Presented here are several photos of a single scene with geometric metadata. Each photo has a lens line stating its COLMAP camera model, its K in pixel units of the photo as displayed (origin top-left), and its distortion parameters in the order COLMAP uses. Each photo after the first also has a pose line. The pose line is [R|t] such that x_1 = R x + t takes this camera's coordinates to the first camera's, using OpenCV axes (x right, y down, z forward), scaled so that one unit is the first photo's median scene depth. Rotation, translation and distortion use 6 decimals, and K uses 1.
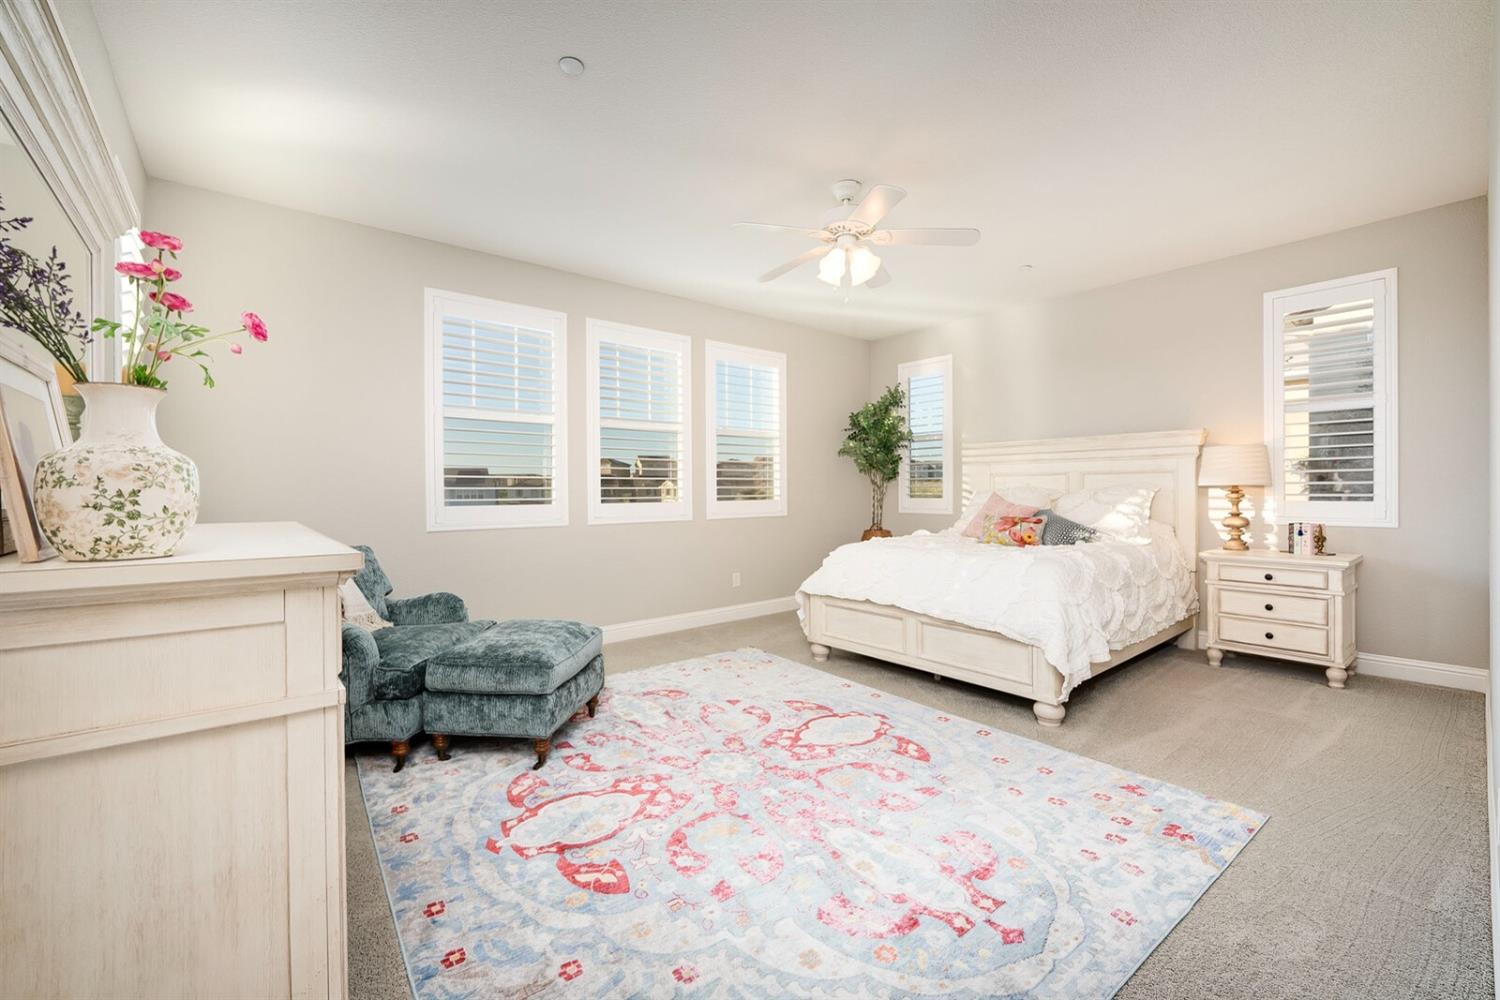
lens RADIAL K [[614.2, 0, 743.3], [0, 614.2, 492.1], [0, 0, 1]] dist [-0.004759, -0.003509]
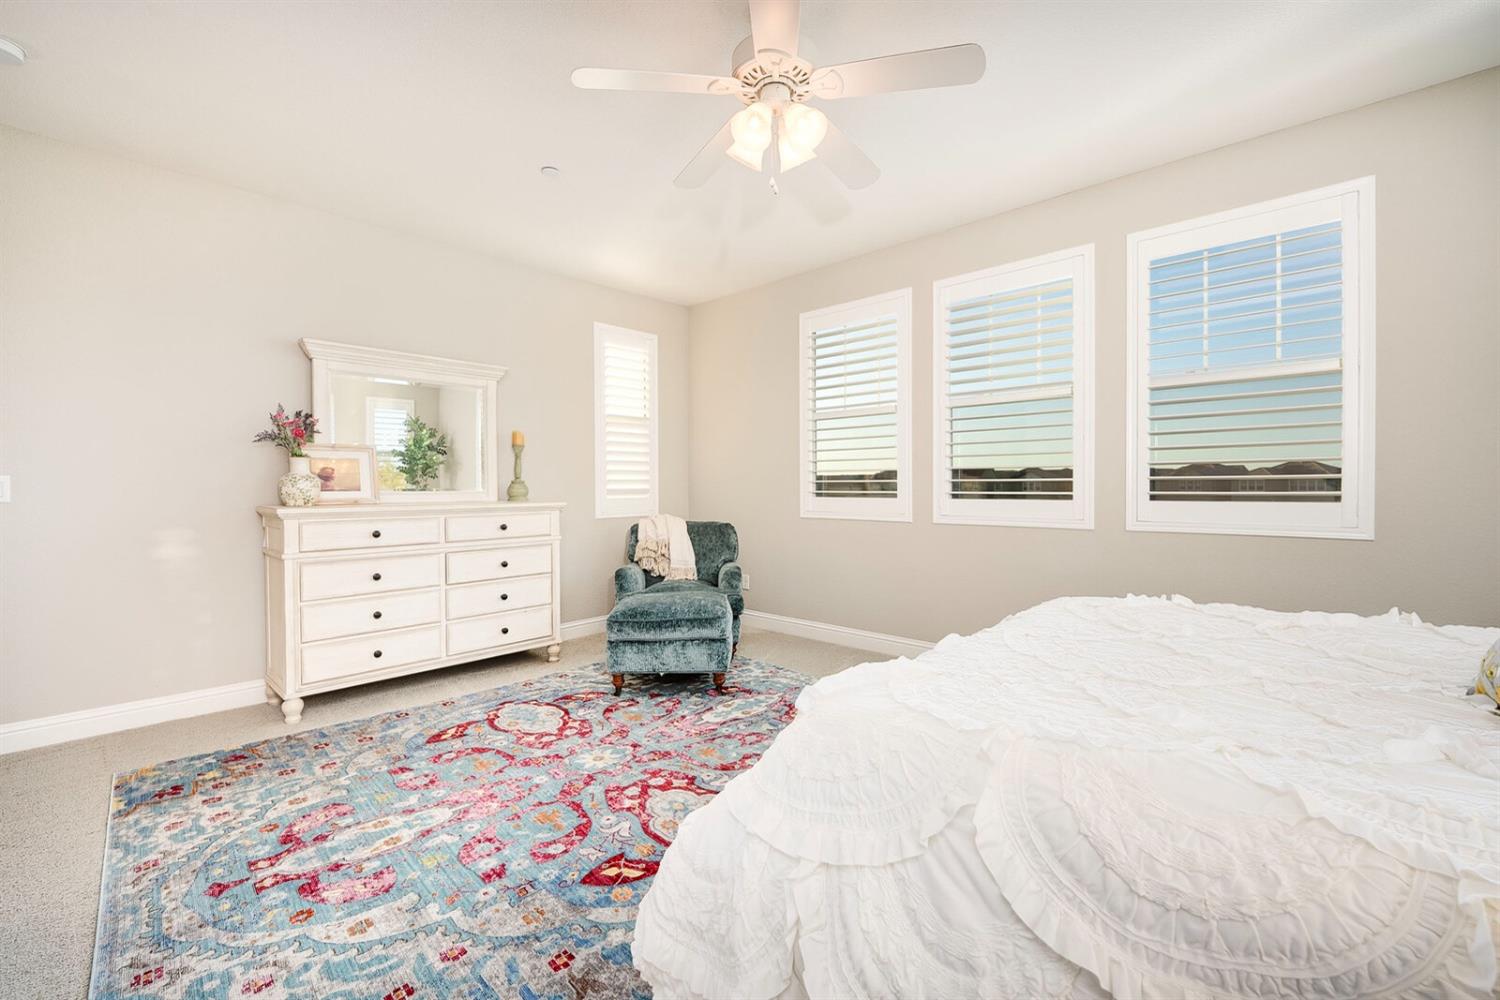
lens RADIAL K [[614.2, 0, 745.0], [0, 614.2, 491.2], [0, 0, 1]] dist [-0.004759, -0.003509]
pose [[0.134165, 0.015364, -0.990840, 1.044728], [0.003265, 0.999868, 0.015946, -0.011382], [0.990954, -0.005375, 0.134097, 1.140982]]
